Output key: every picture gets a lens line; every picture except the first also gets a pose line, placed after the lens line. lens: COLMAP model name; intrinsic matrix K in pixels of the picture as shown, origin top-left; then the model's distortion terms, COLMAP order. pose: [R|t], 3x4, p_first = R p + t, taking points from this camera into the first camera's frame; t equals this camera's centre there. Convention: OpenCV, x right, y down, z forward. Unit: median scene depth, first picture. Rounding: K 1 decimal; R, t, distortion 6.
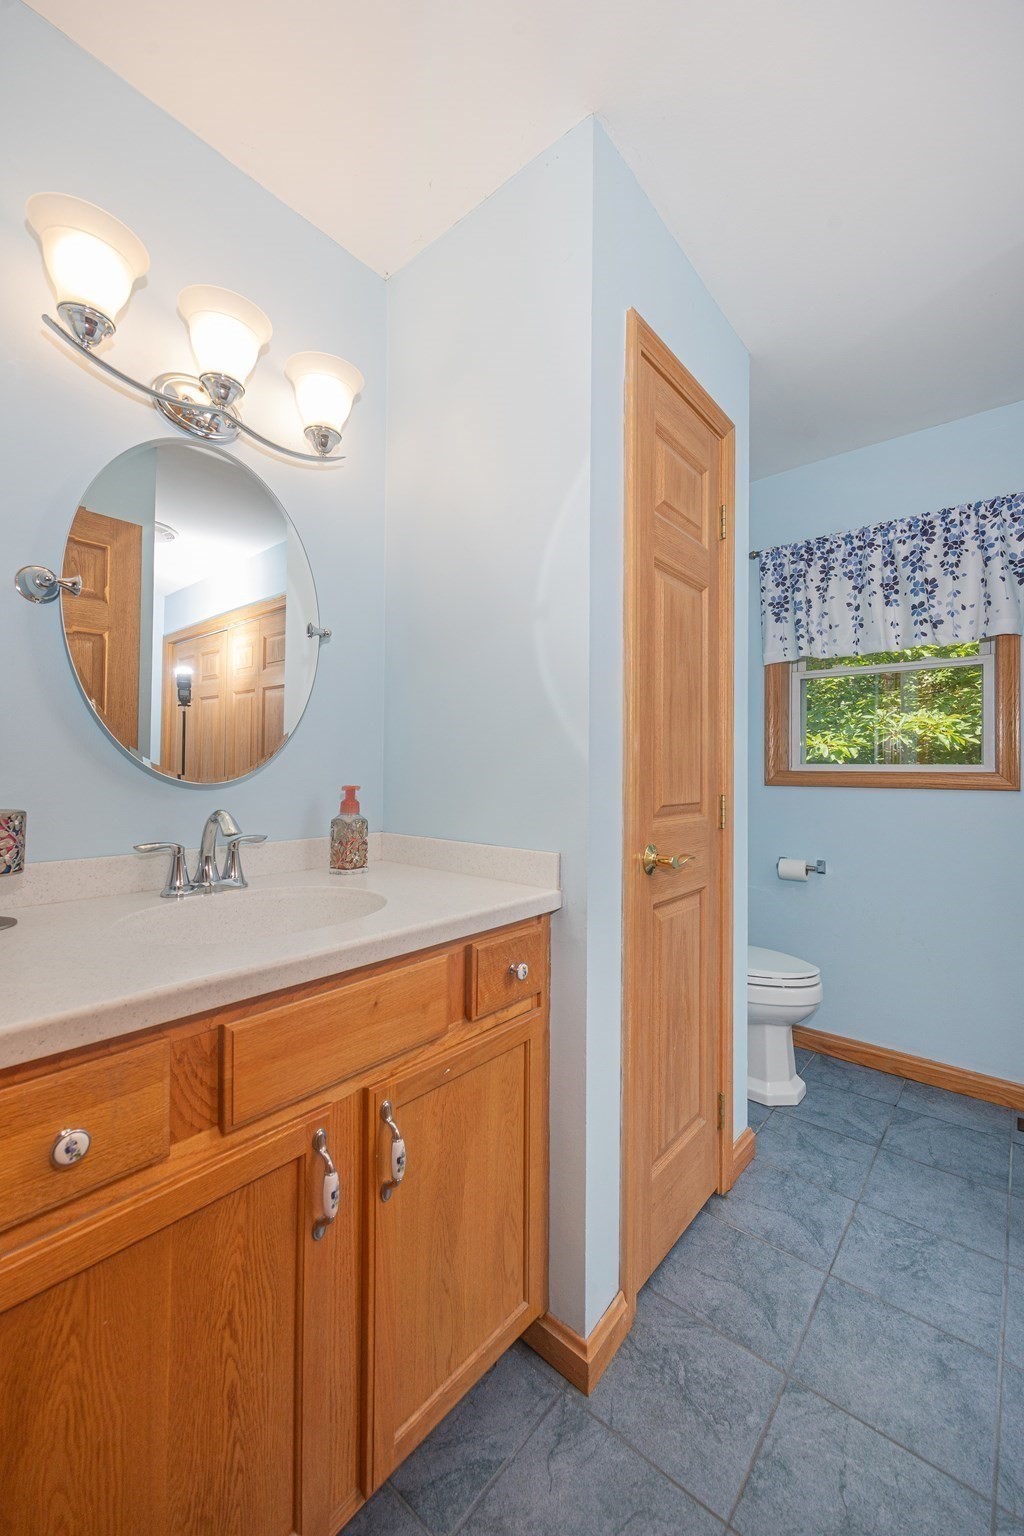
lens RADIAL K [[592.3, 0, 501.9], [0, 592.3, 764.0], [0, 0, 1]] dist [-0.002188, -0.000610]
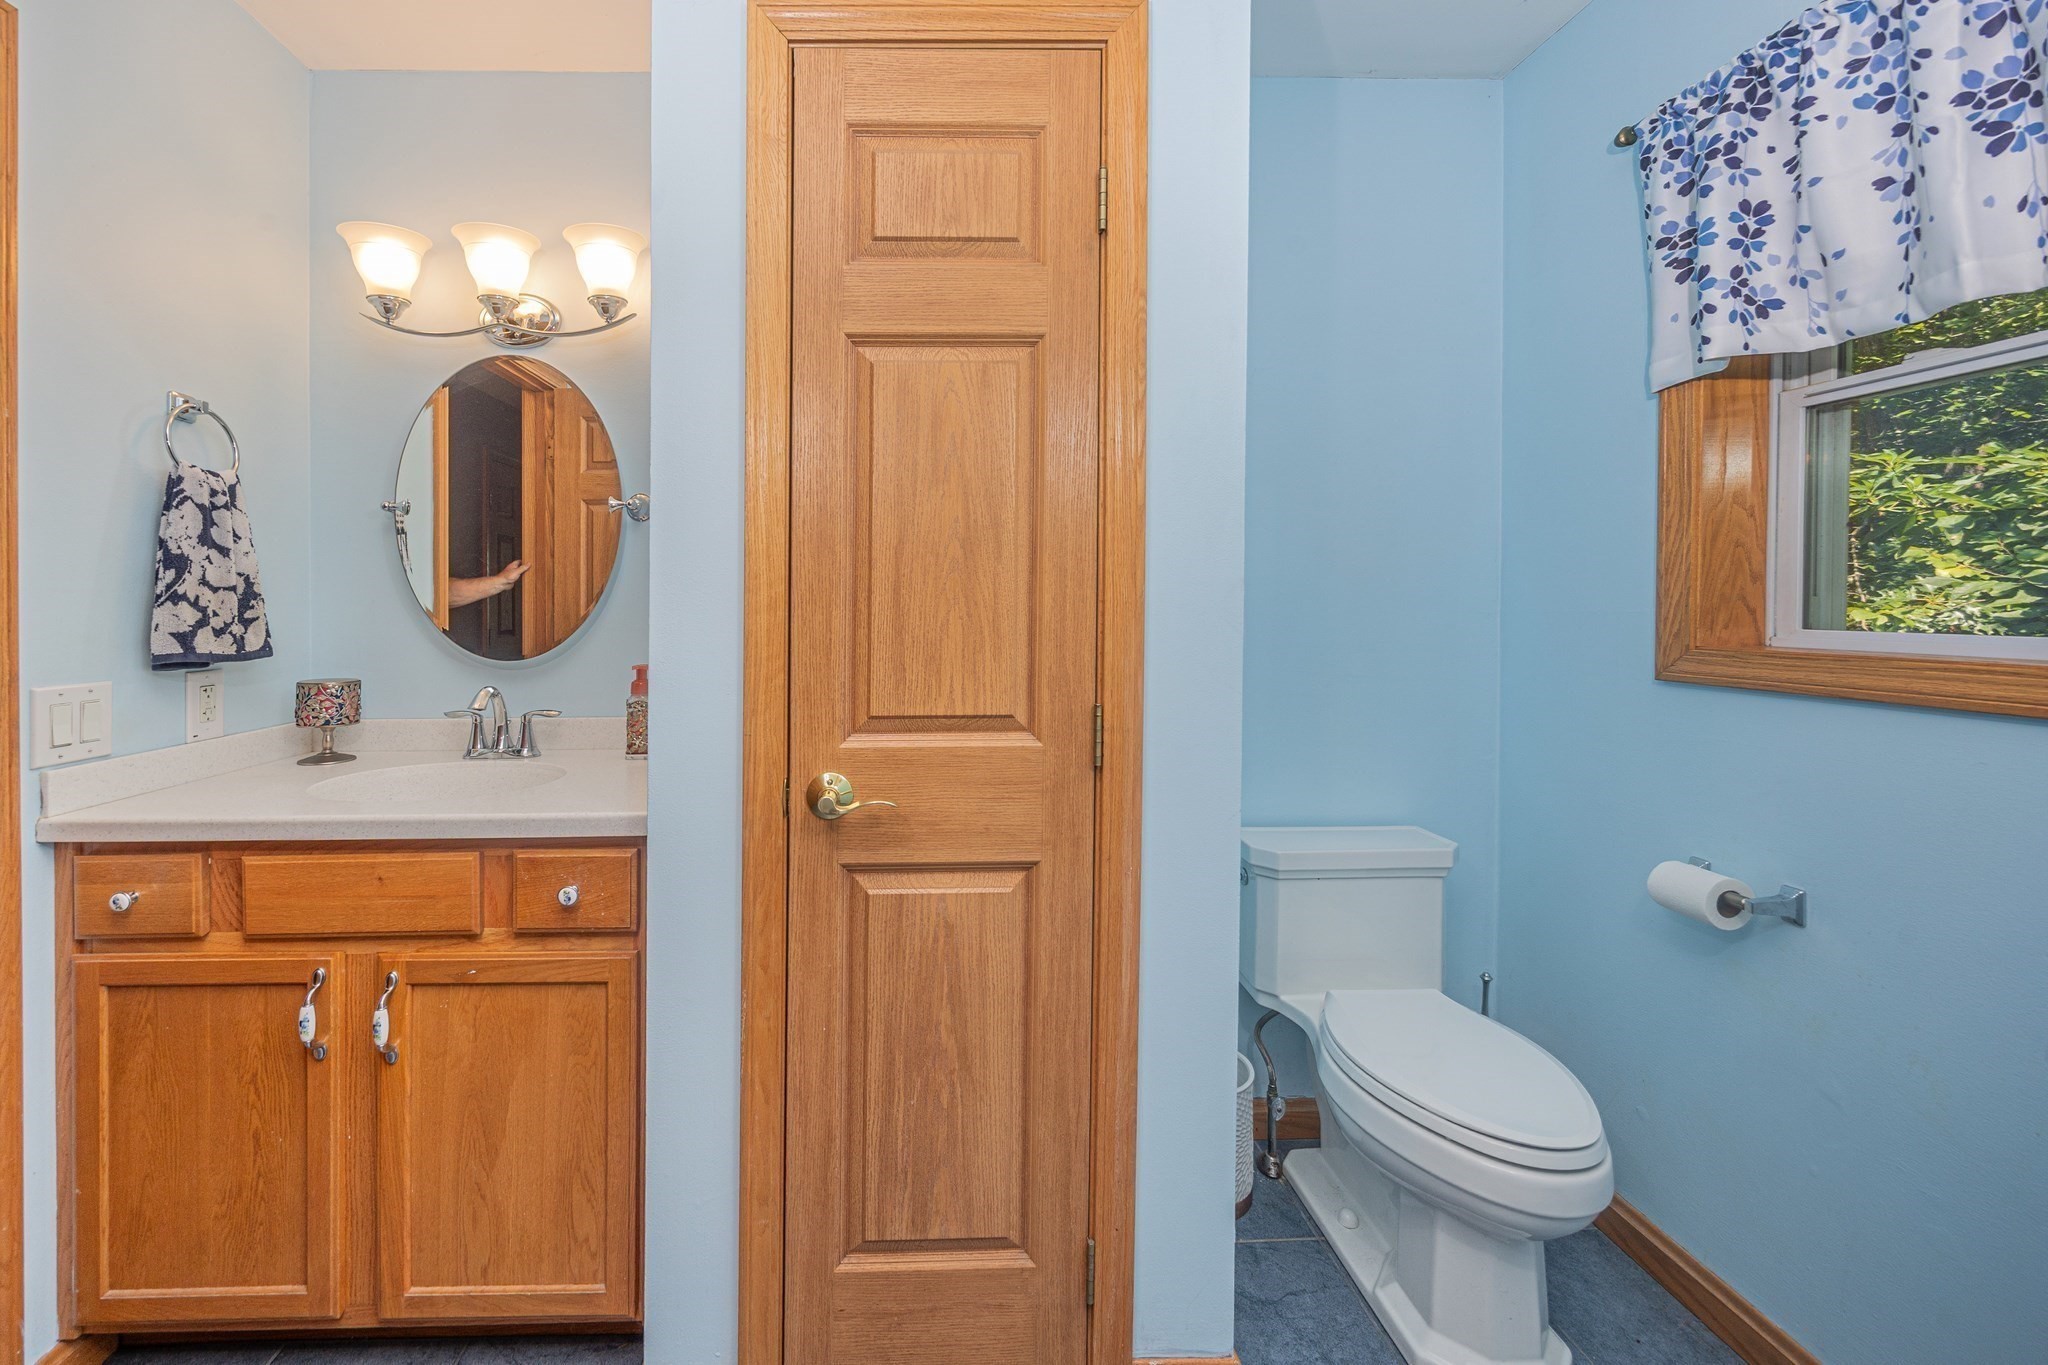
lens RADIAL K [[789.7, 0, 924.2], [0, 789.7, 610.7], [0, 0, 1]] dist [-0.002188, -0.000610]
pose [[0.685692, -0.003815, -0.727882, 0.538642], [0.017362, 0.999787, 0.011115, -0.030624], [0.727685, -0.020259, 0.685612, 0.261665]]
